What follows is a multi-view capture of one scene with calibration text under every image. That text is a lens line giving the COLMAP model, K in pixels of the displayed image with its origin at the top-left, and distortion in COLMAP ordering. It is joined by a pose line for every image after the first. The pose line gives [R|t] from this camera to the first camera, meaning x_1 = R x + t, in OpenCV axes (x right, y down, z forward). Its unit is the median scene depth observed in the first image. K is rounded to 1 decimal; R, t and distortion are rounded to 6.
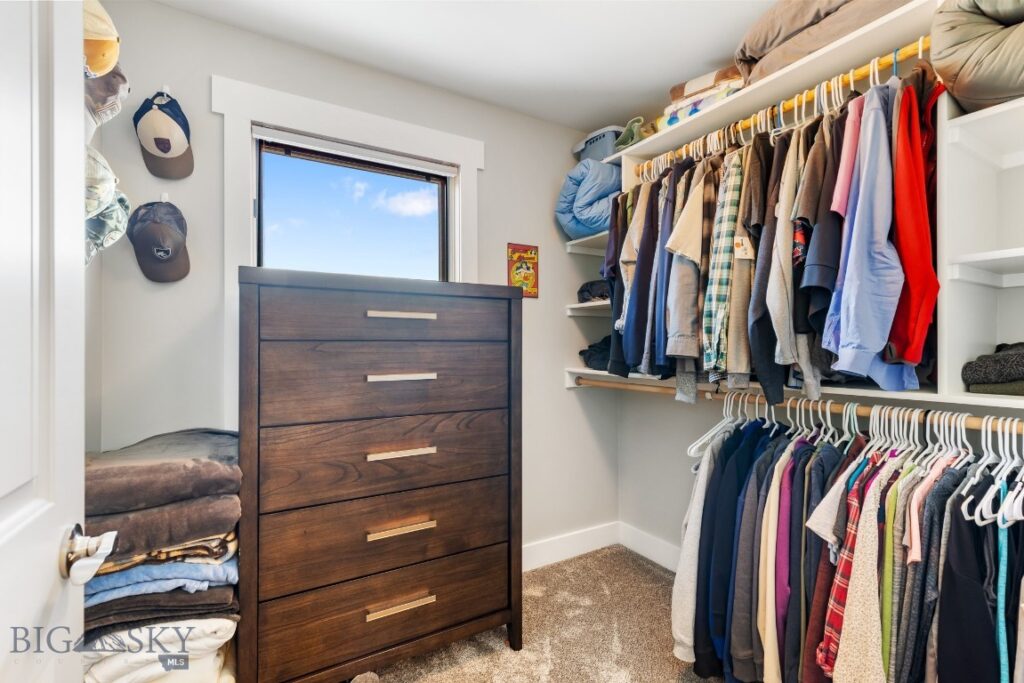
lens RADIAL K [[466.5, 0, 512.7], [0, 466.5, 345.7], [0, 0, 1]] dist [0.007191, 0.000506]
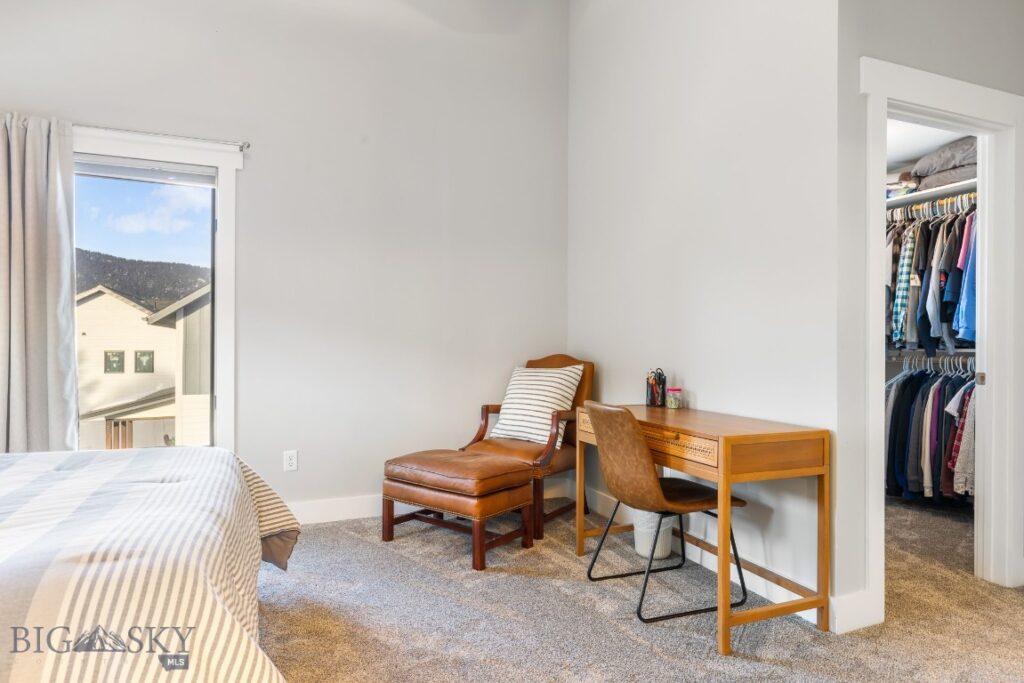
lens RADIAL K [[597.3, 0, 515.6], [0, 597.3, 345.8], [0, 0, 1]] dist [-0.000731, 0.002230]
pose [[0.989961, 0.004676, -0.141264, -0.851385], [-0.004418, 0.999988, 0.002142, 0.075619], [0.141272, -0.001497, 0.989970, -1.805347]]
